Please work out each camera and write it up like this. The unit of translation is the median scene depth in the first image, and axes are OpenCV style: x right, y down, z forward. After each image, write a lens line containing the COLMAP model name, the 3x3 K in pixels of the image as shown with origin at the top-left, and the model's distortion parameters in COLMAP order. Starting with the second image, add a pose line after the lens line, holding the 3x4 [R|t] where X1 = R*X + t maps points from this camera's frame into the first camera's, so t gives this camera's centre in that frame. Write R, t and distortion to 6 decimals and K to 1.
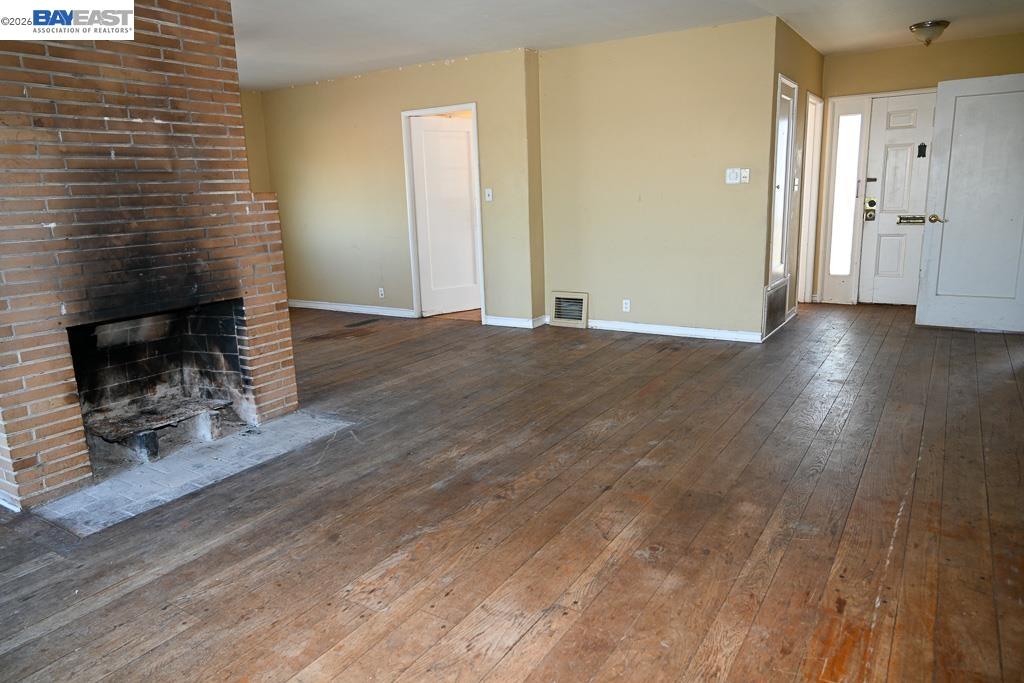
lens RADIAL K [[683.6, 0, 509.7], [0, 683.6, 343.9], [0, 0, 1]] dist [-0.006455, 0.000317]
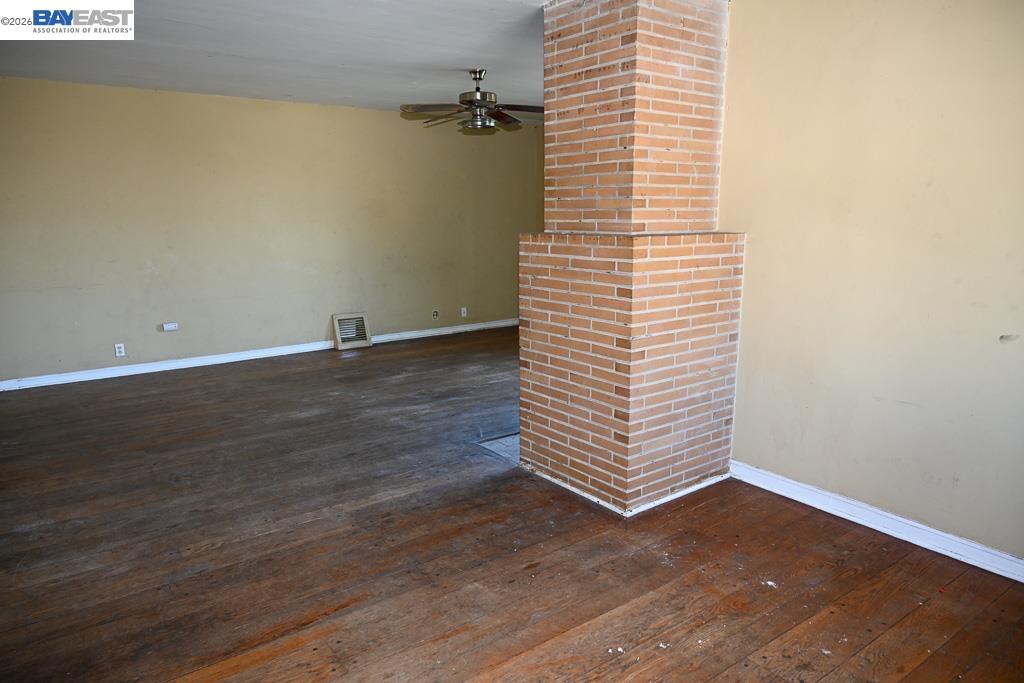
lens RADIAL K [[683.6, 0, 509.4], [0, 683.6, 340.4], [0, 0, 1]] dist [-0.006455, 0.000317]
pose [[-0.933996, -0.026876, 0.356272, -0.804475], [0.114676, 0.921857, 0.370173, -0.524504], [-0.338381, 0.386596, -0.857929, 2.248991]]
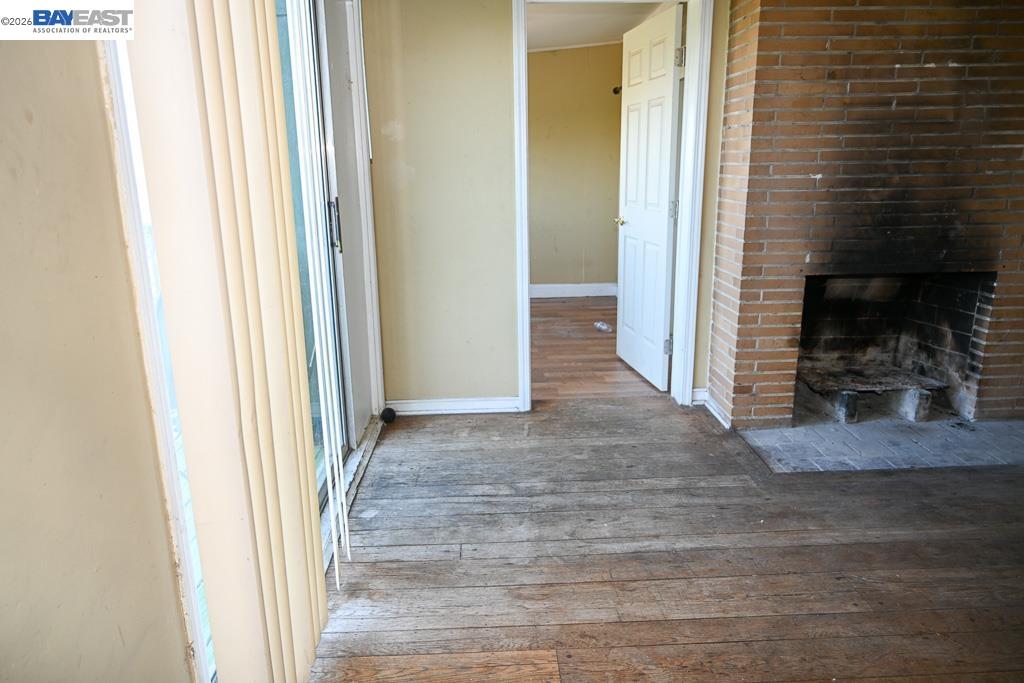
lens RADIAL K [[683.6, 0, 508.2], [0, 683.6, 346.2], [0, 0, 1]] dist [-0.006455, 0.000317]
pose [[0.565972, 0.236121, -0.789888, -0.051959], [-0.182564, 0.970217, 0.159215, -0.002070], [0.803956, 0.054093, 0.592223, 0.016870]]
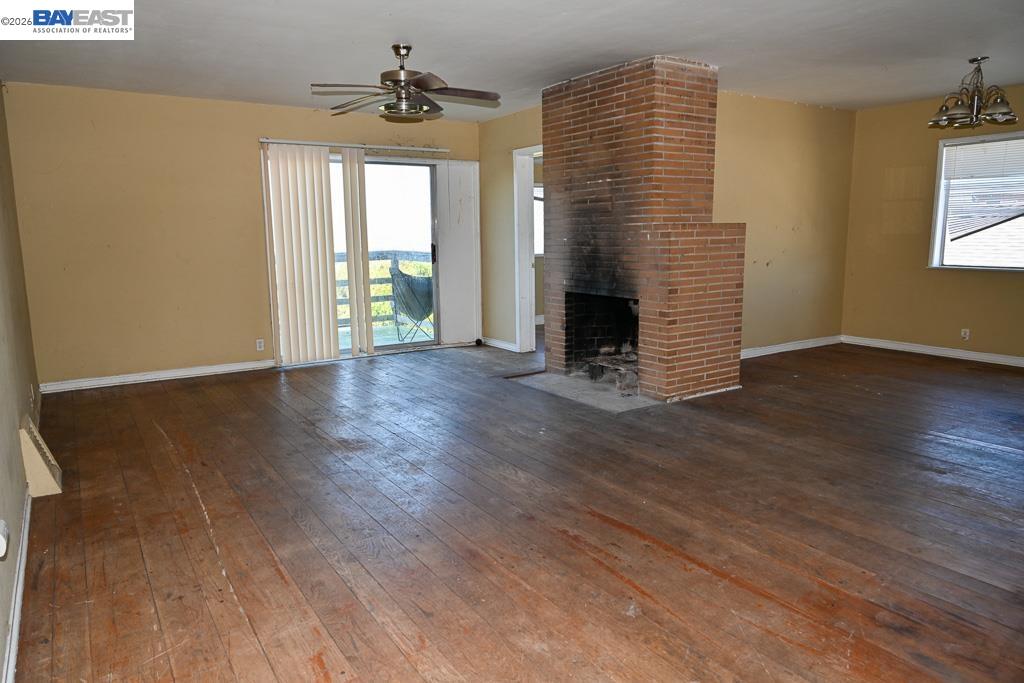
lens RADIAL K [[683.6, 0, 509.2], [0, 683.6, 342.2], [0, 0, 1]] dist [-0.006455, 0.000317]
pose [[-0.412451, 0.187806, -0.891411, 1.118098], [-0.169754, 0.945535, 0.277753, -0.378692], [0.895024, 0.265880, -0.358106, 1.495033]]
